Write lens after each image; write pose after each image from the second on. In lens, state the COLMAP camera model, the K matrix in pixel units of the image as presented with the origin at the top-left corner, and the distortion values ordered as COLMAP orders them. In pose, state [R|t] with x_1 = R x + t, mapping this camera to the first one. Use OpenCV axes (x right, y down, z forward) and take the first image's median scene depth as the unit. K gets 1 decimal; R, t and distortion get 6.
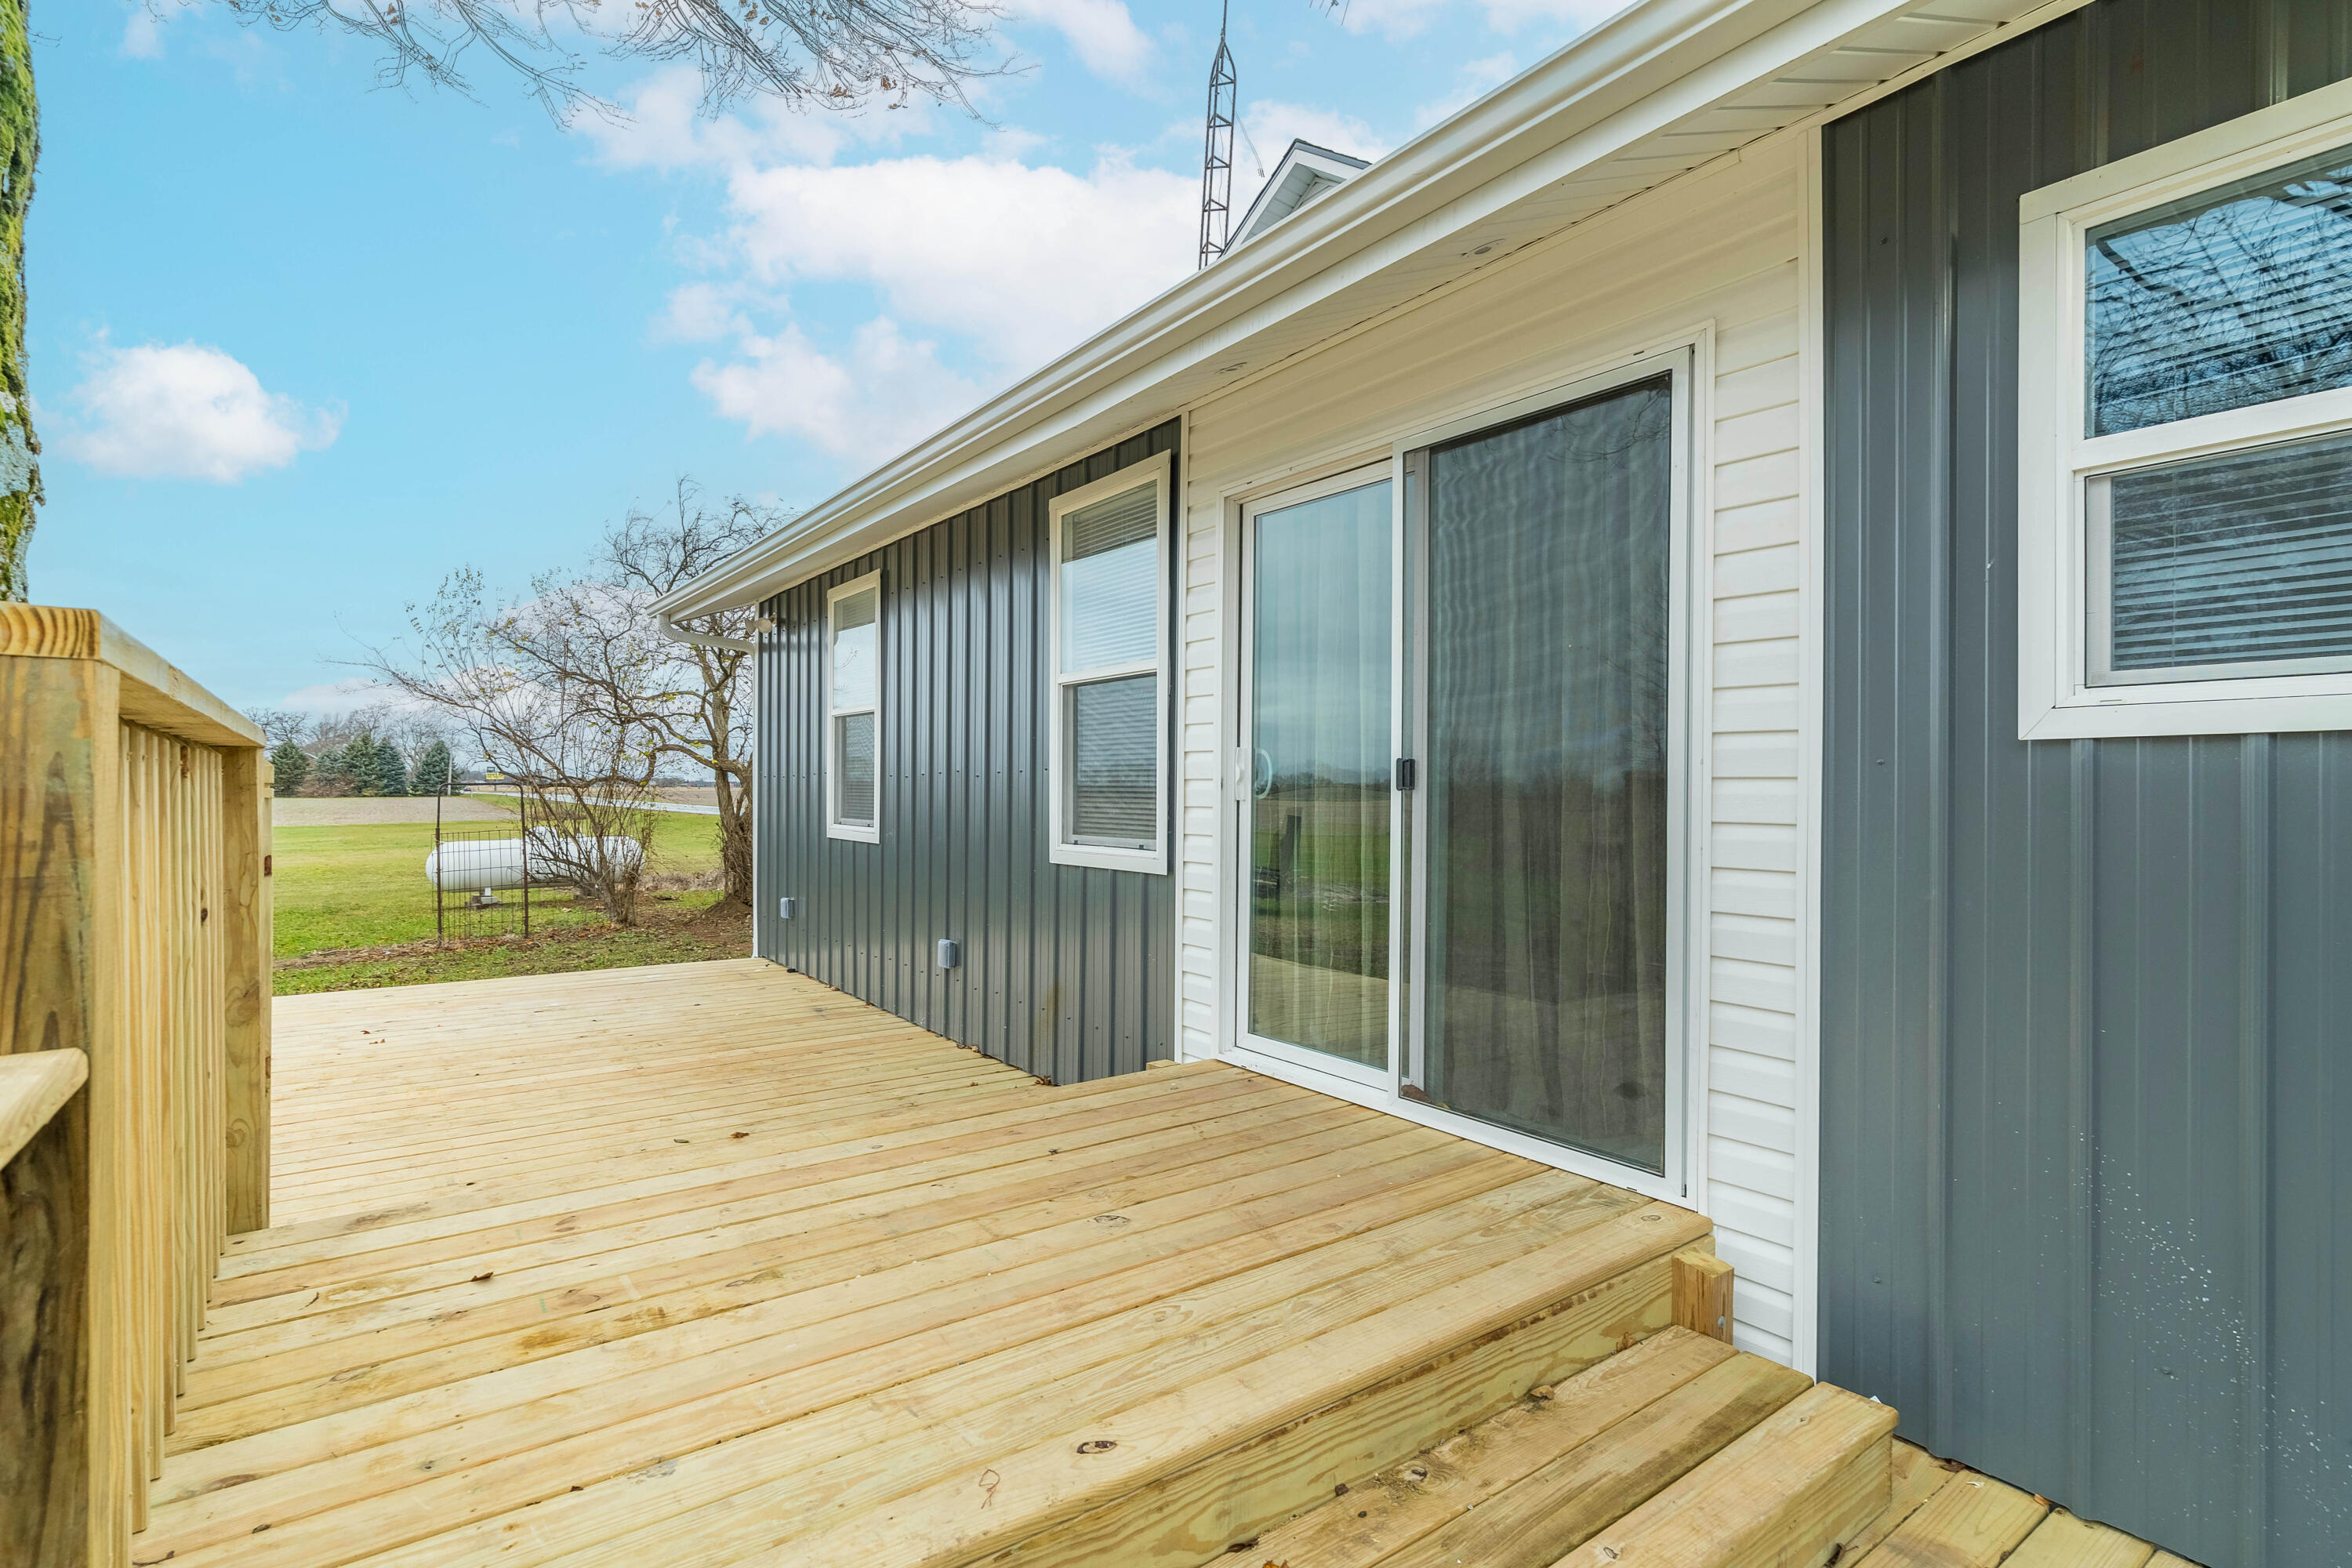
lens RADIAL K [[1120.3, 0, 1177.5], [0, 1120.3, 785.3], [0, 0, 1]] dist [-0.006950, 0.000072]
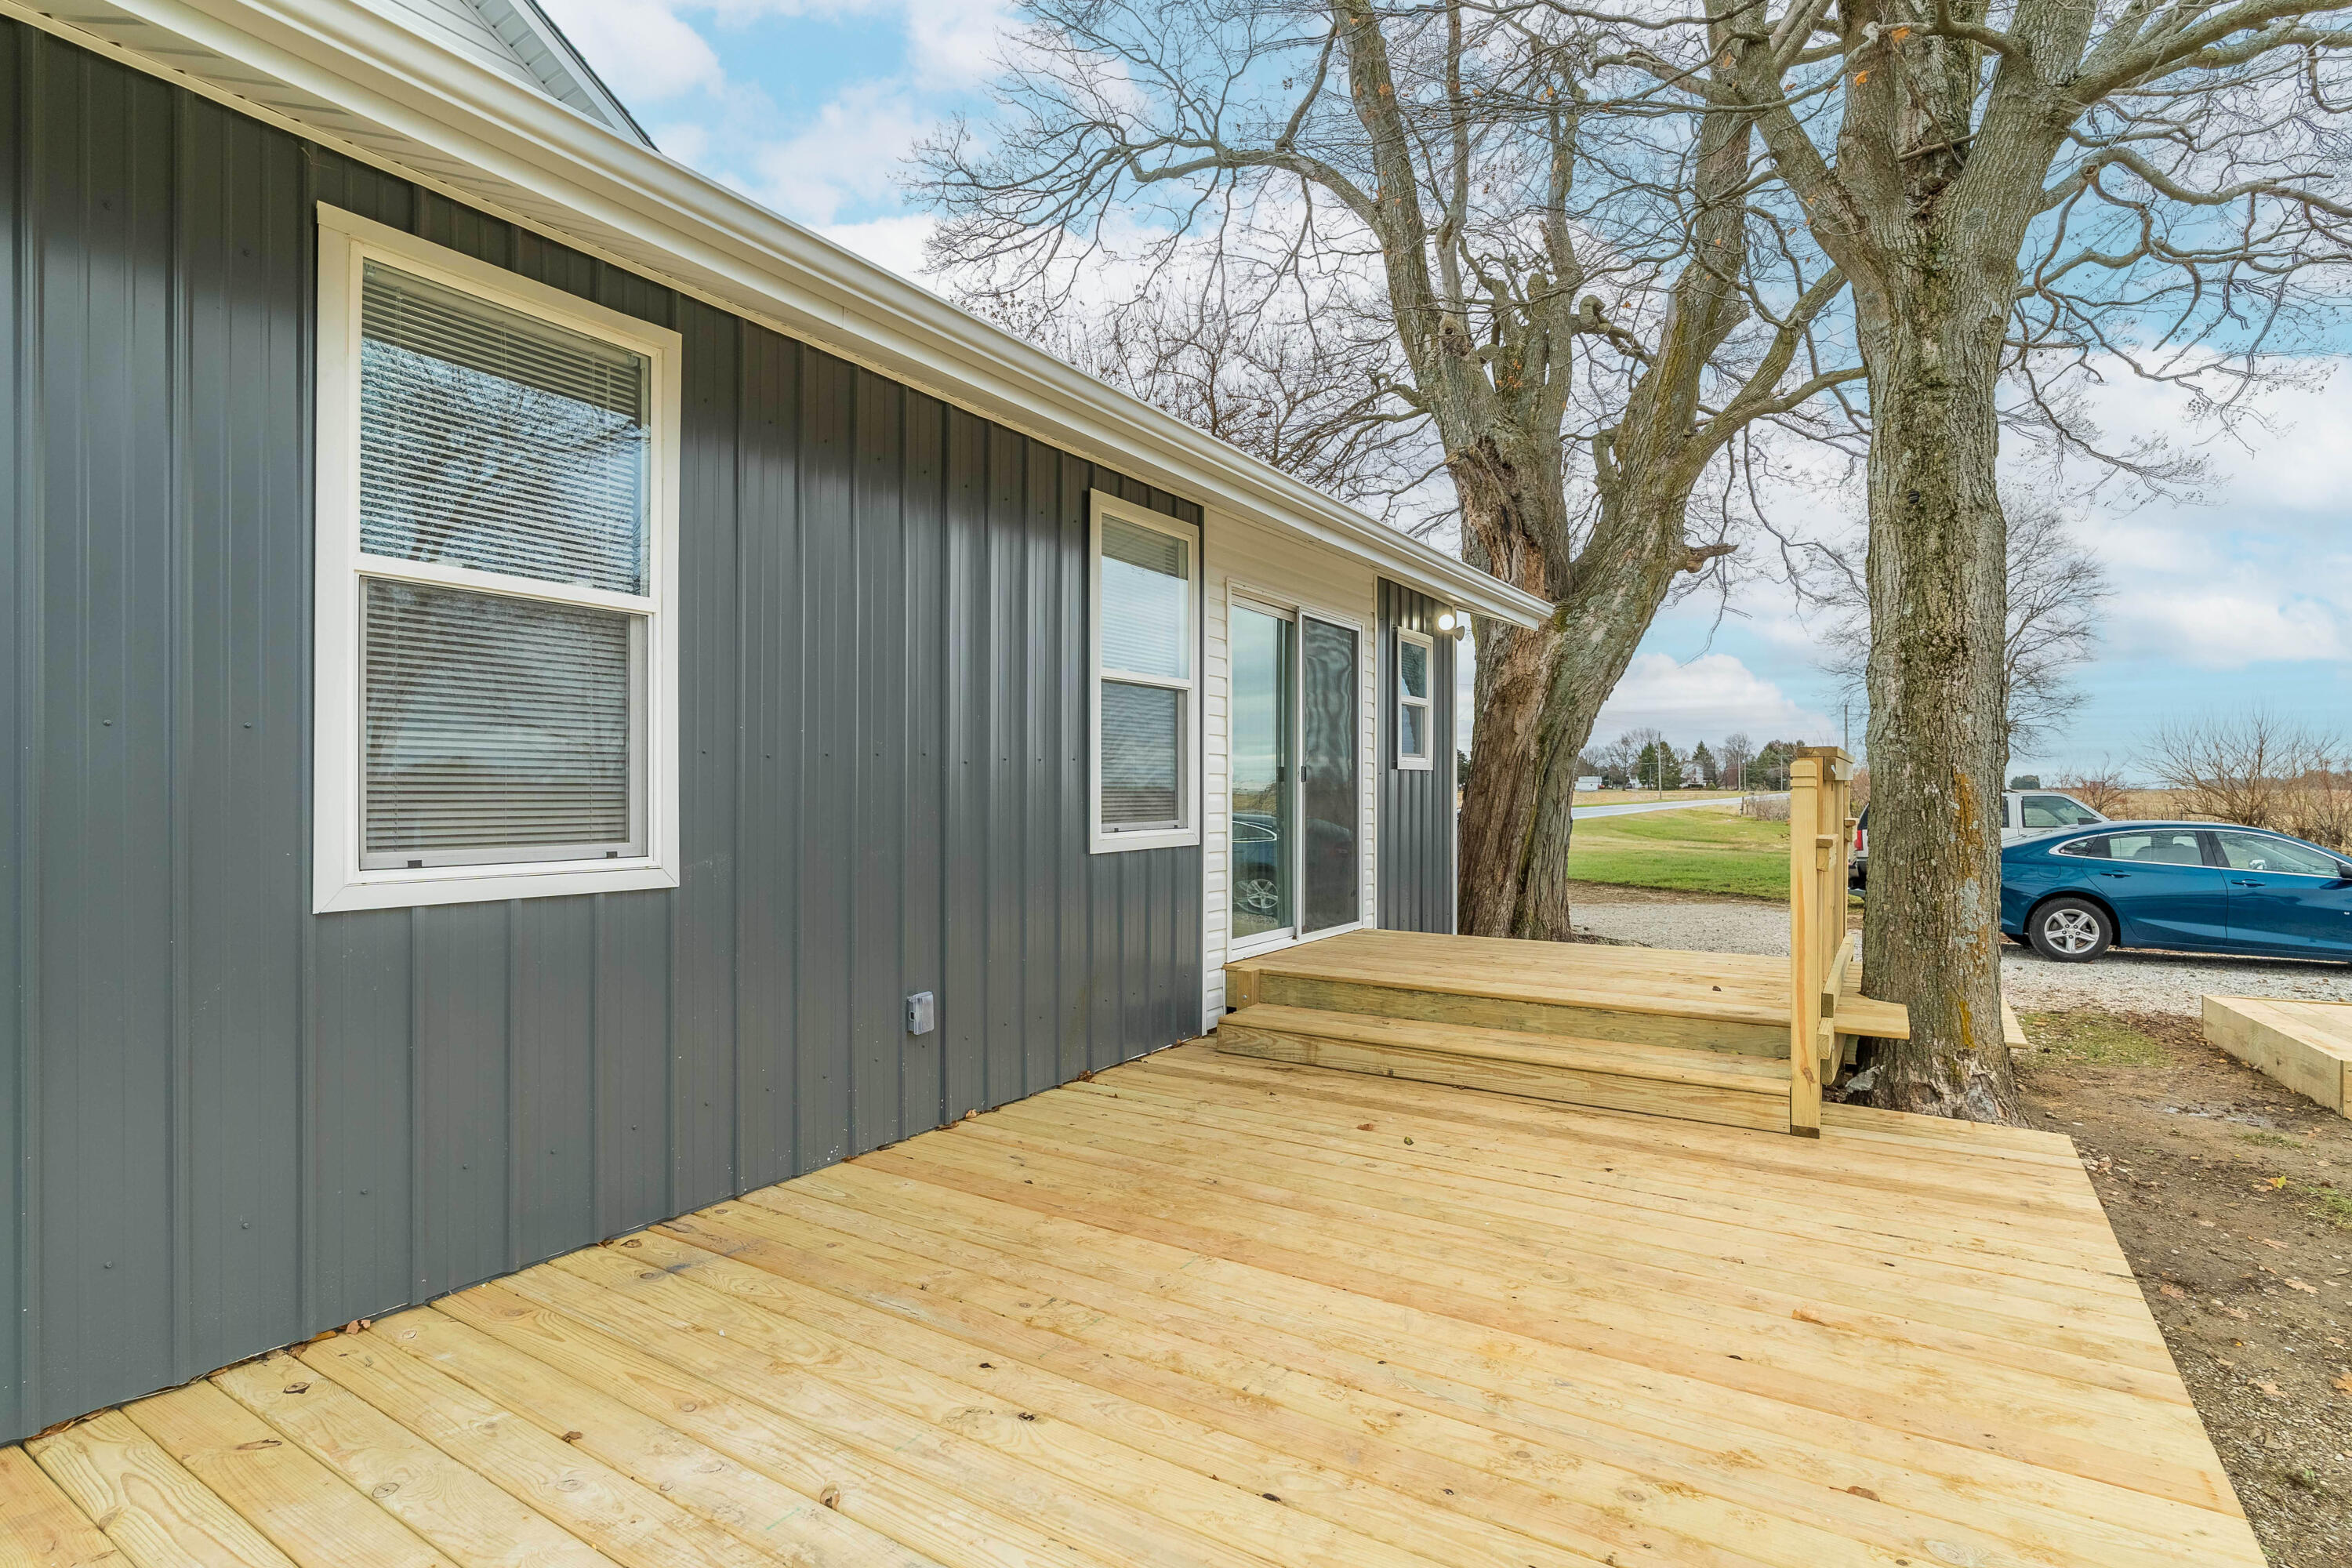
lens RADIAL K [[1120.3, 0, 1182.0], [0, 1120.3, 800.4], [0, 0, 1]] dist [-0.006950, 0.000072]
pose [[-0.371093, 0.005046, 0.928582, -1.150690], [0.002412, 0.999987, -0.004470, 0.030146], [-0.928592, 0.000581, -0.371101, 1.402920]]
